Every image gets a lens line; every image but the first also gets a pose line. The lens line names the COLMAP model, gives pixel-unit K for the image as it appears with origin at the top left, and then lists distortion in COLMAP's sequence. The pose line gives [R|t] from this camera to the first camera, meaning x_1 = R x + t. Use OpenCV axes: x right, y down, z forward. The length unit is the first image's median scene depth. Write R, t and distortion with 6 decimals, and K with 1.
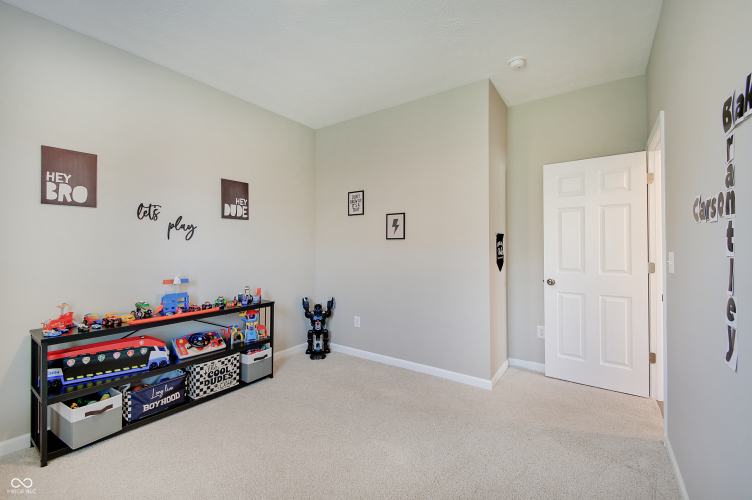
lens RADIAL K [[325.9, 0, 375.7], [0, 325.9, 246.5], [0, 0, 1]] dist [0.000909, -0.000329]
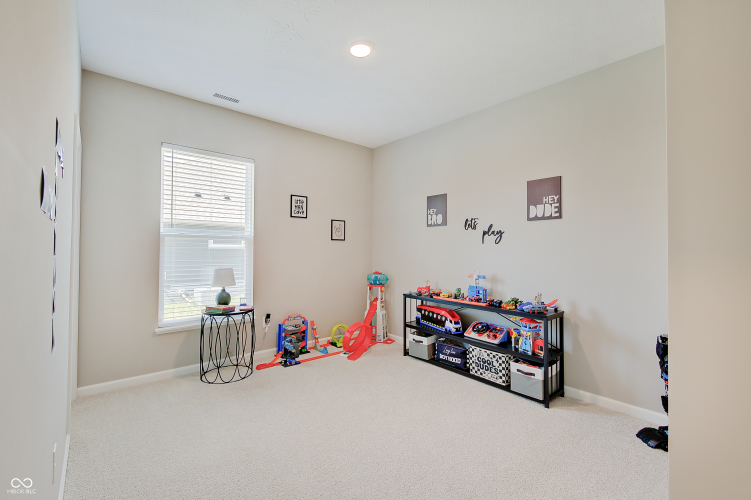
lens RADIAL K [[325.4, 0, 375.7], [0, 325.4, 248.9], [0, 0, 1]] dist [0.000909, -0.000329]
pose [[-0.261678, -0.007386, -0.965127, 0.696189], [-0.006738, 0.999960, -0.005825, 0.008891], [0.965132, 0.004978, -0.261717, 0.925442]]
